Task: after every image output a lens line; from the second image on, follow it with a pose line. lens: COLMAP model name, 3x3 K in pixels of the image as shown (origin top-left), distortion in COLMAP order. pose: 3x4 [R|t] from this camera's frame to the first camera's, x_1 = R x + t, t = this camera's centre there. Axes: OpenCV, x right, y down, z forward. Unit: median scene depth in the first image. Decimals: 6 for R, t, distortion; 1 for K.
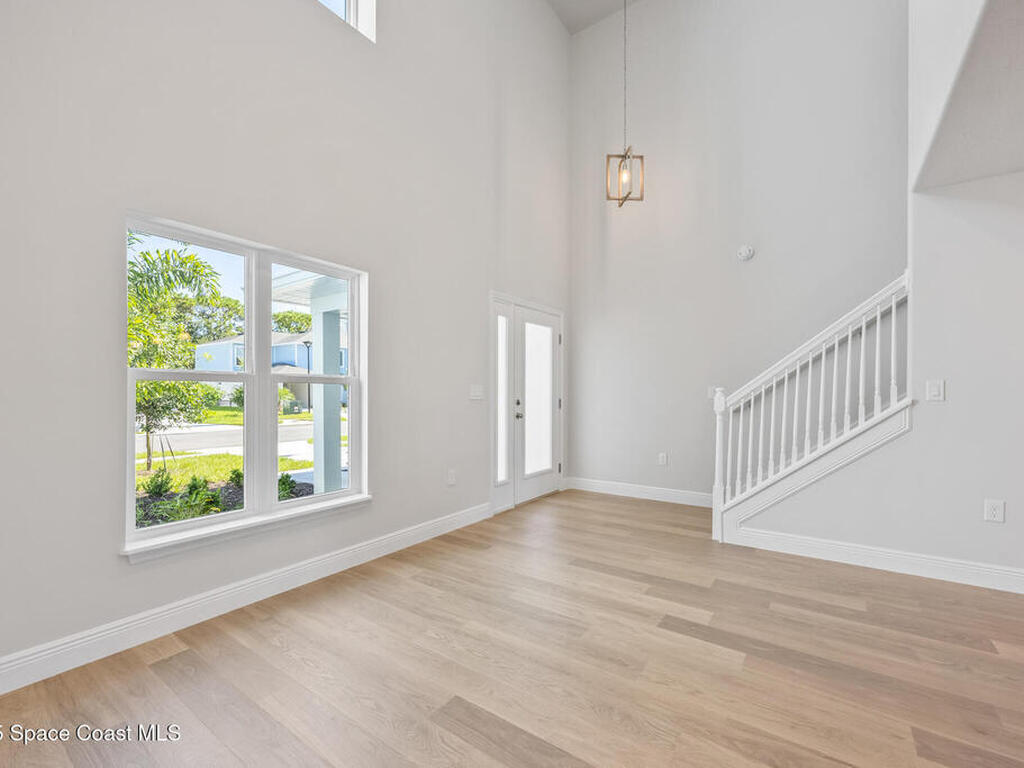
lens RADIAL K [[452.2, 0, 512.0], [0, 452.2, 384.0], [0, 0, 1]] dist [-0.002140, -0.000045]
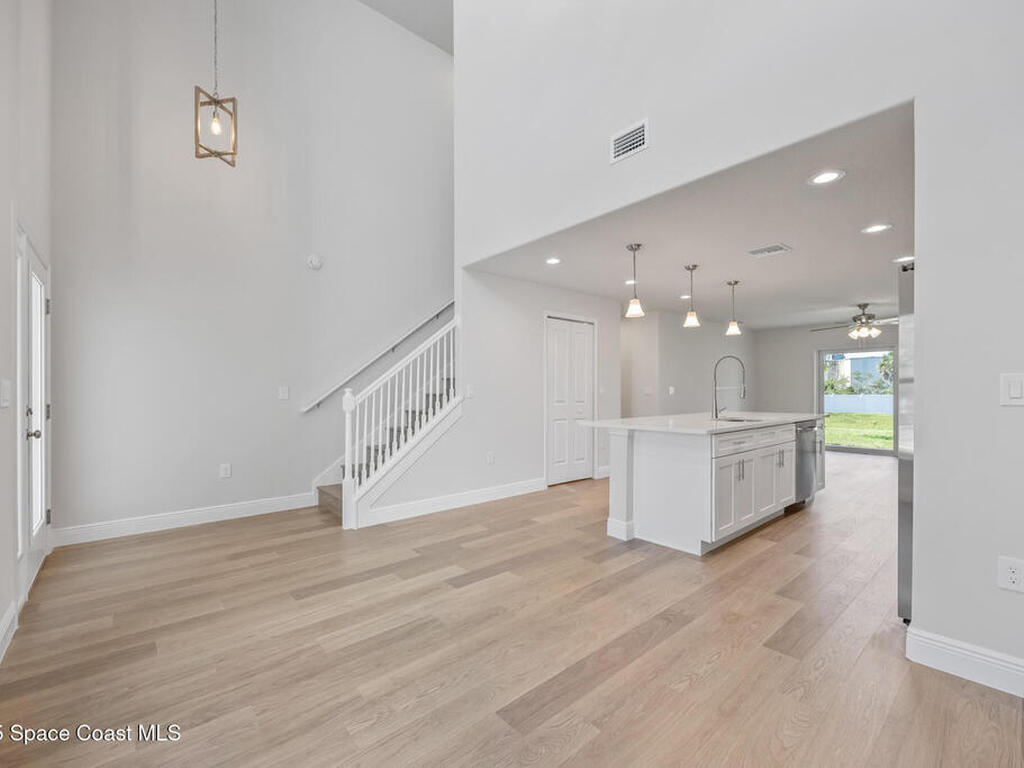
lens RADIAL K [[452.2, 0, 512.0], [0, 452.2, 384.0], [0, 0, 1]] dist [-0.002140, -0.000045]
pose [[0.229703, 0.017740, 0.973099, -0.722881], [-0.015698, 0.999771, -0.014521, 0.009477], [-0.973134, -0.011940, 0.229929, 0.520991]]
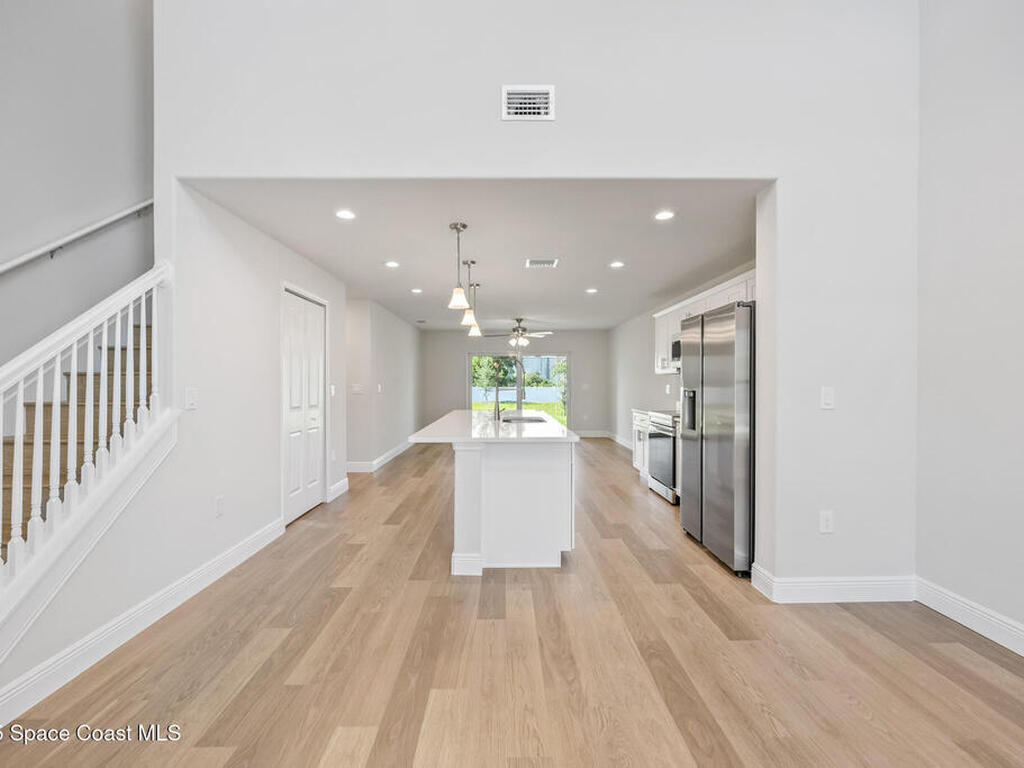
lens RADIAL K [[442.3, 0, 512.0], [0, 442.3, 384.0], [0, 0, 1]] dist [0.000427, 0.000120]
pose [[-0.596597, -0.000542, 0.802541, -0.247355], [-0.013061, 0.999874, -0.009035, -0.020846], [-0.802435, -0.015872, -0.596529, 1.126156]]
